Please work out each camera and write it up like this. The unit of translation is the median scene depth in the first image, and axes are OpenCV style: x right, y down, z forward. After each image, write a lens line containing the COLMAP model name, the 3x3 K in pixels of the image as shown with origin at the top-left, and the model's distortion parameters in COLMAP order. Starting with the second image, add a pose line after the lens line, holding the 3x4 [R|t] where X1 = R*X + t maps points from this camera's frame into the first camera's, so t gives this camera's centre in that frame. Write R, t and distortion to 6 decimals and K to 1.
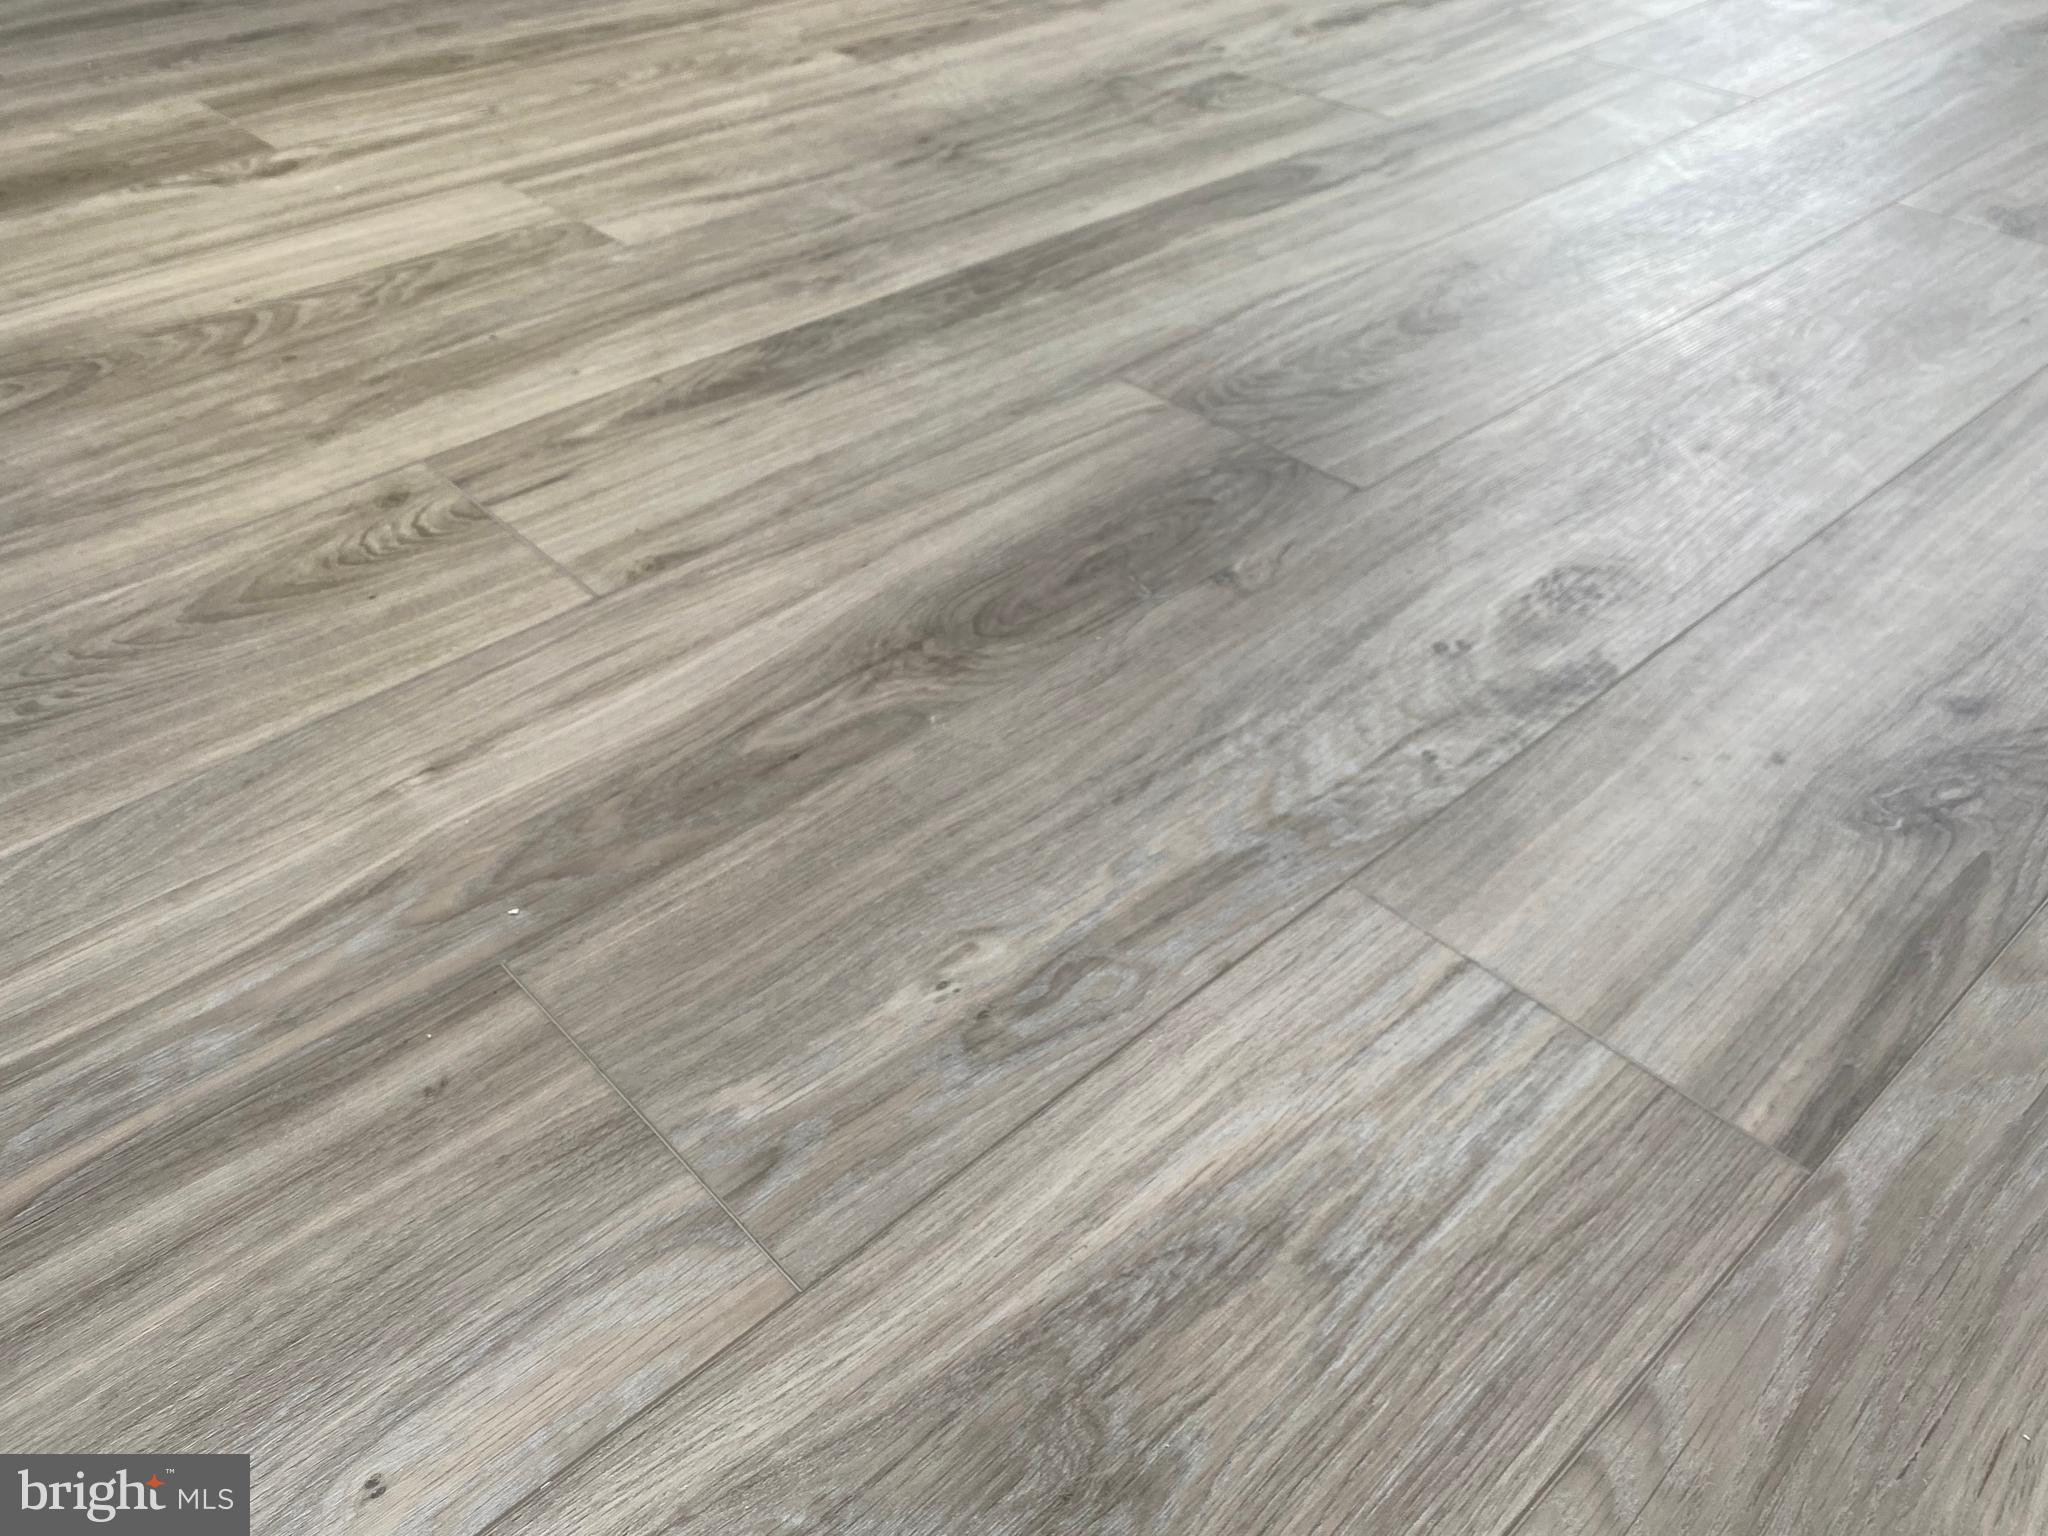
lens RADIAL K [[1532.7, 0, 1025.8], [0, 1532.7, 764.7], [0, 0, 1]] dist [0.008077, 0.004120]
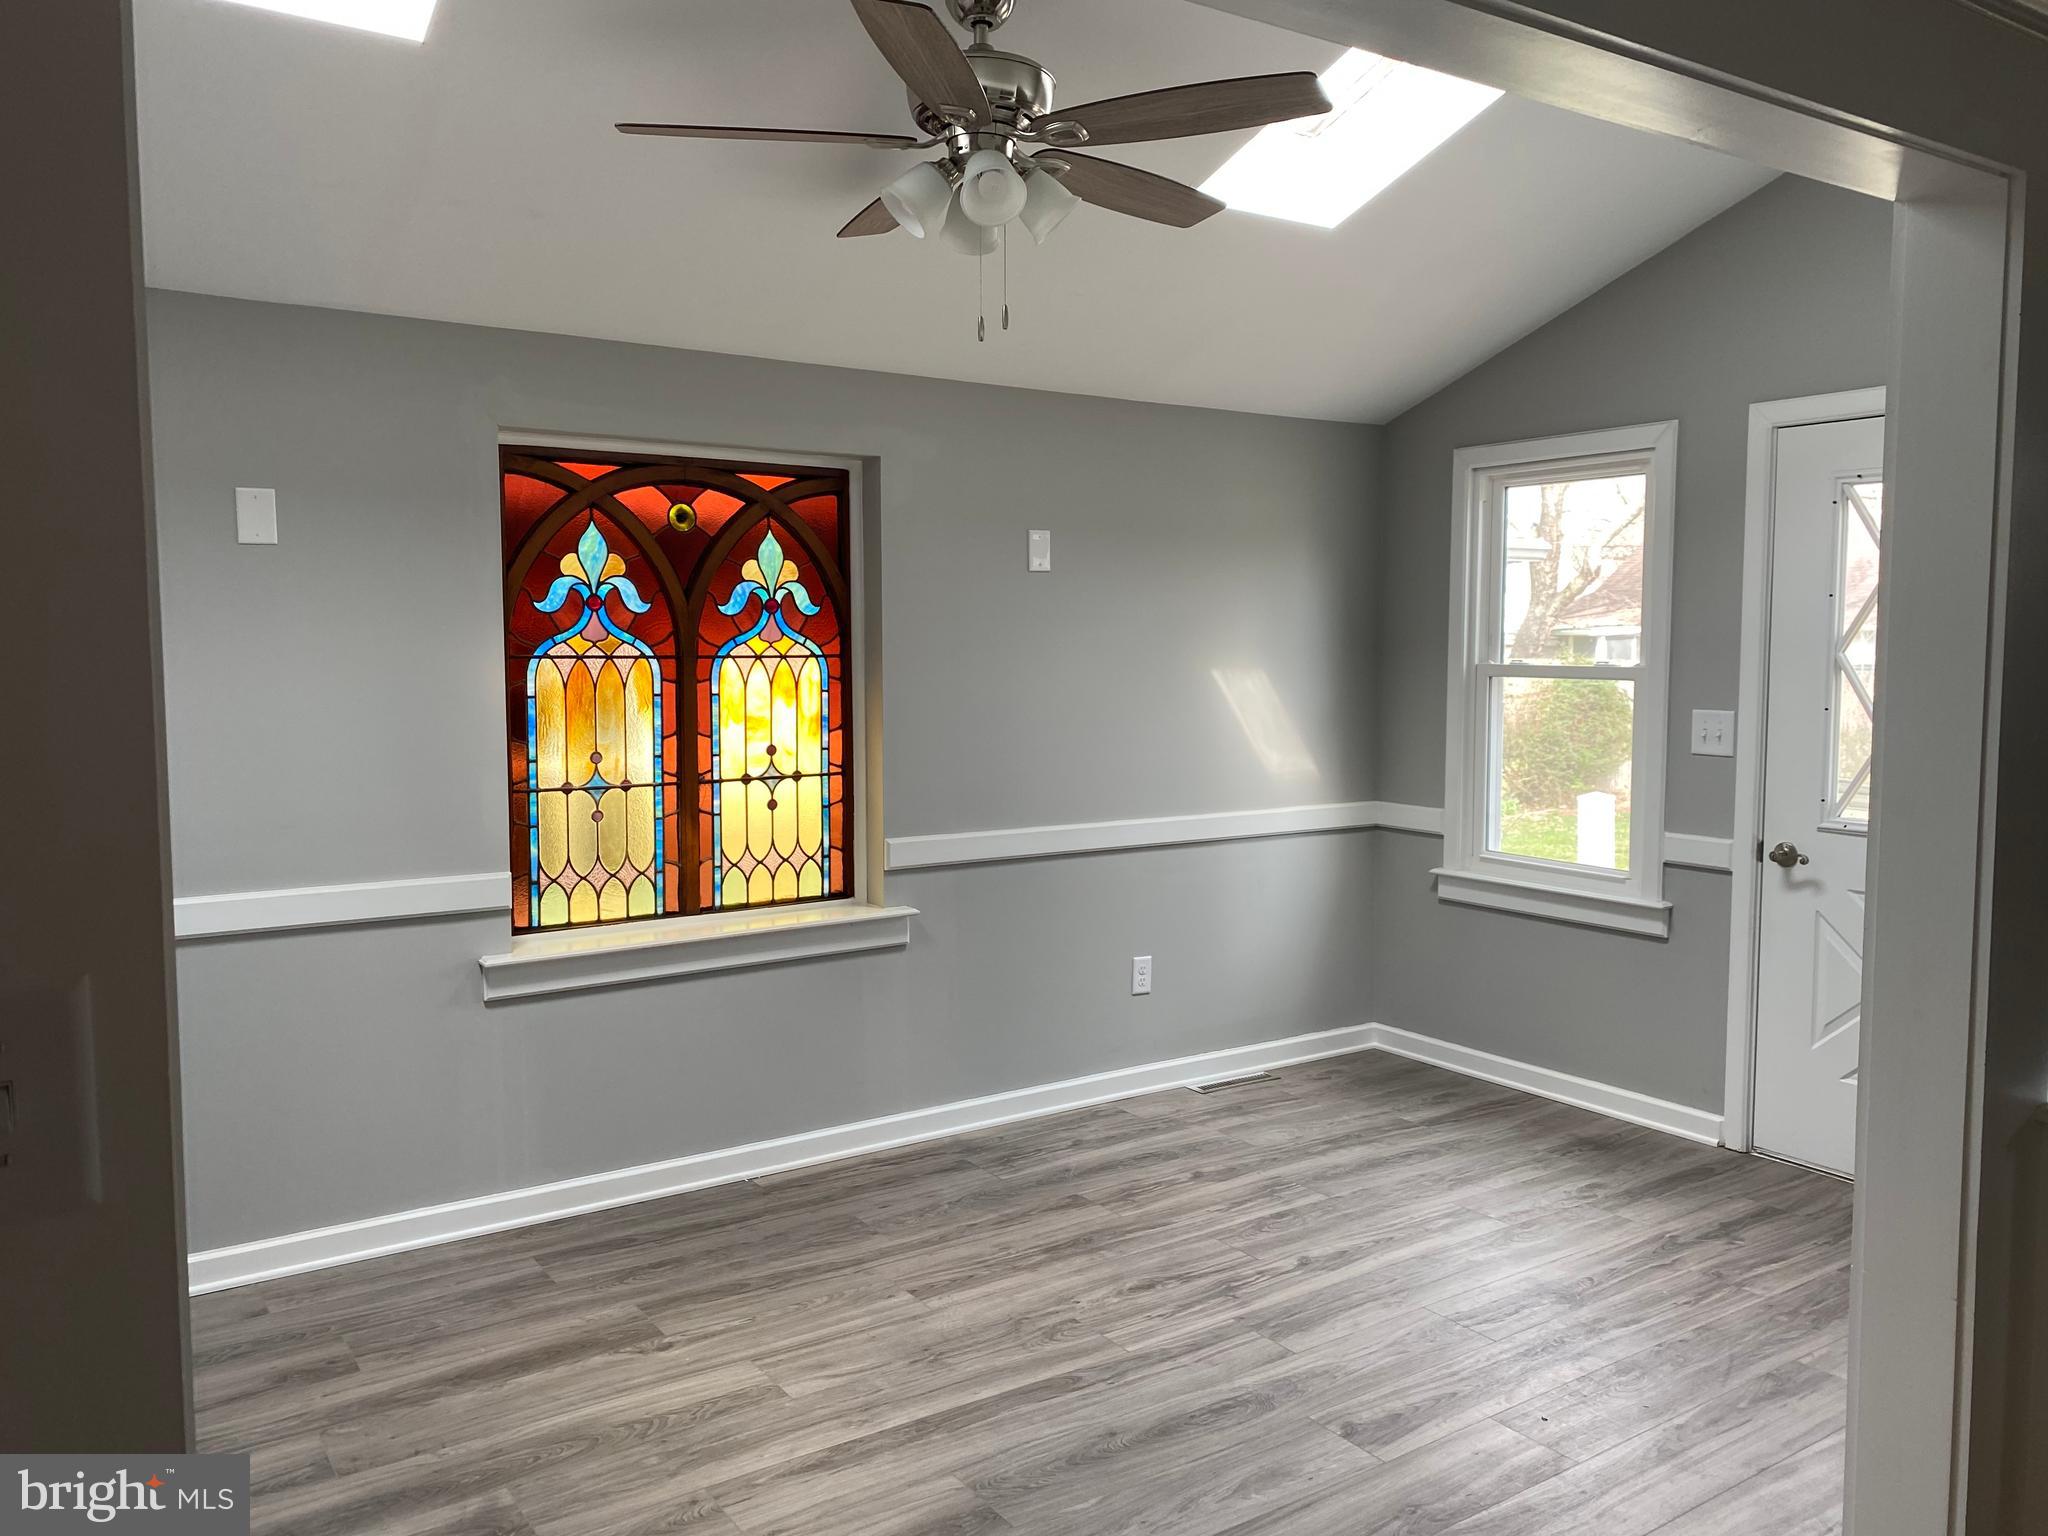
lens RADIAL K [[1532.7, 0, 1020.0], [0, 1532.7, 764.3], [0, 0, 1]] dist [0.008077, 0.004120]
pose [[0.988226, 0.011633, -0.152557, 0.500583], [-0.098356, 0.812076, -0.575203, 0.243192], [0.117196, 0.583436, 0.803659, -1.653599]]
